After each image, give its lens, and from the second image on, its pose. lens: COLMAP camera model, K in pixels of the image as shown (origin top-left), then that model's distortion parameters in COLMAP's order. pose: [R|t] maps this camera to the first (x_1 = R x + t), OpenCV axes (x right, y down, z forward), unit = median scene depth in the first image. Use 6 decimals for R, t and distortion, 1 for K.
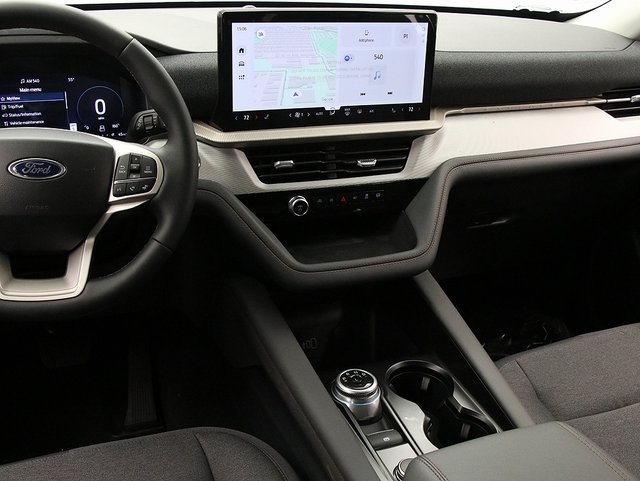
lens RADIAL K [[709.5, 0, 317.0], [0, 709.5, 237.1], [0, 0, 1]] dist [-0.084880, 0.000000]
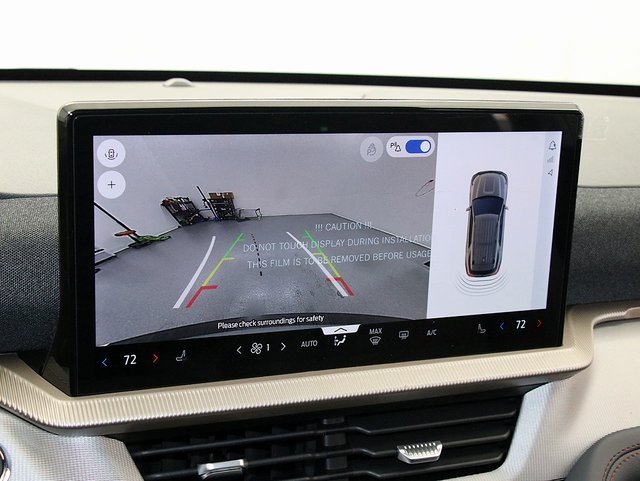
lens RADIAL K [[1007.8, 0, 319.8], [0, 1007.8, 245.2], [0, 0, 1]] dist [0.023881, 0.000000]
pose [[0.999926, 0.011646, -0.003575, 0.011057], [-0.012027, 0.990401, -0.137701, -0.148288], [0.001937, 0.137734, 0.990467, 0.392233]]
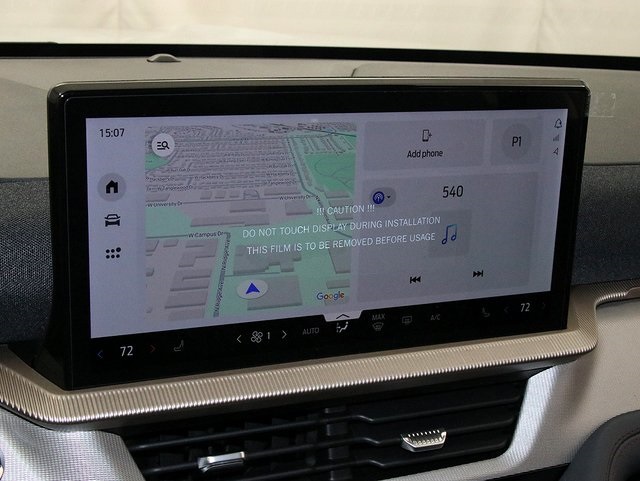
lens RADIAL K [[1007.8, 0, 316.7], [0, 1007.8, 243.7], [0, 0, 1]] dist [0.023881, 0.000000]
pose [[0.999771, 0.003150, 0.021152, -0.005584], [-0.000803, 0.993928, -0.110032, -0.158866], [-0.021370, 0.109990, 0.993703, 0.412310]]
